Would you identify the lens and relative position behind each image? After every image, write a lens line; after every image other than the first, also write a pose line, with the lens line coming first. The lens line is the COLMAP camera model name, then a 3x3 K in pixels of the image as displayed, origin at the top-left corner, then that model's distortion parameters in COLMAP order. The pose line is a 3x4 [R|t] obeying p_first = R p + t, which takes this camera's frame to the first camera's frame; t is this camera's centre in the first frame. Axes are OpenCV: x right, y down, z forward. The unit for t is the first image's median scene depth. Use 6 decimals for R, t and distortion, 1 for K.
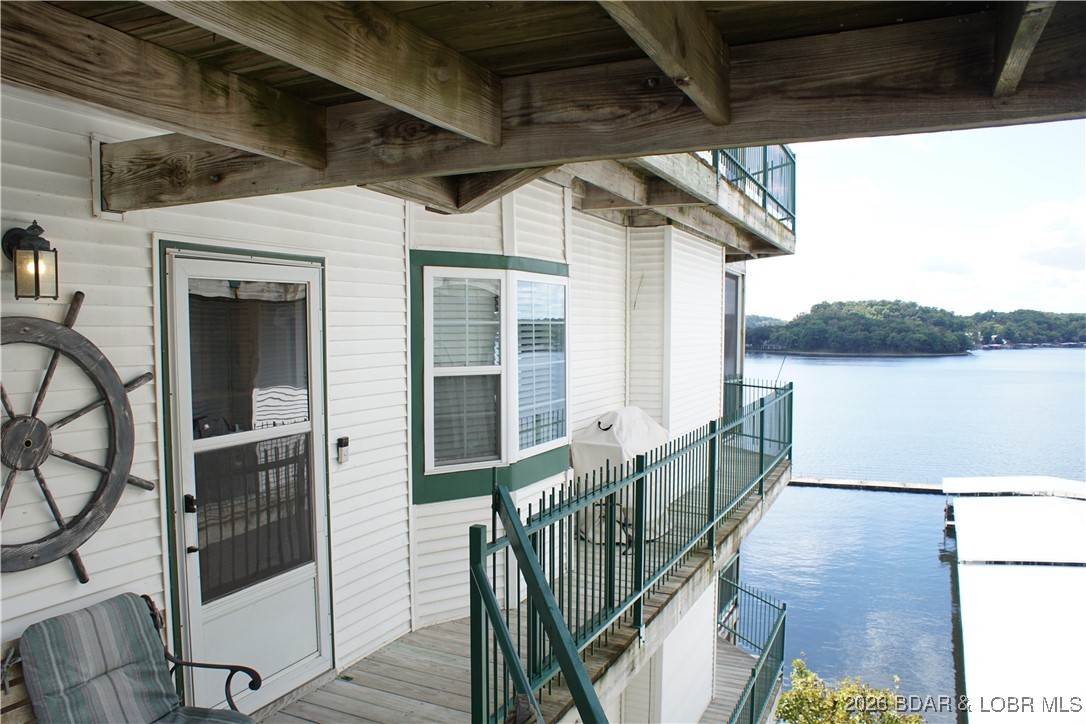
lens RADIAL K [[831.8, 0, 529.9], [0, 831.8, 381.9], [0, 0, 1]] dist [-0.162261, 0.136909]
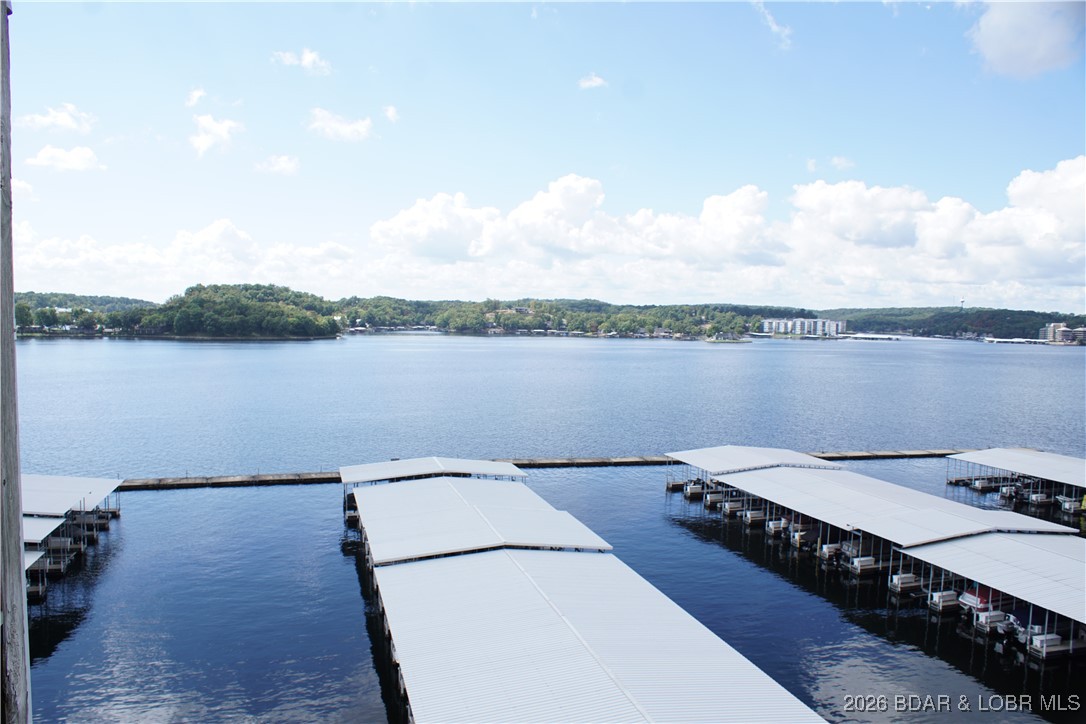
lens RADIAL K [[831.8, 0, 533.3], [0, 831.8, 374.5], [0, 0, 1]] dist [-0.162261, 0.136909]
pose [[0.741181, -0.031992, 0.670543, 0.054758], [0.024614, 0.999487, 0.020480, -0.010477], [-0.670854, 0.001325, 0.741588, 0.222939]]
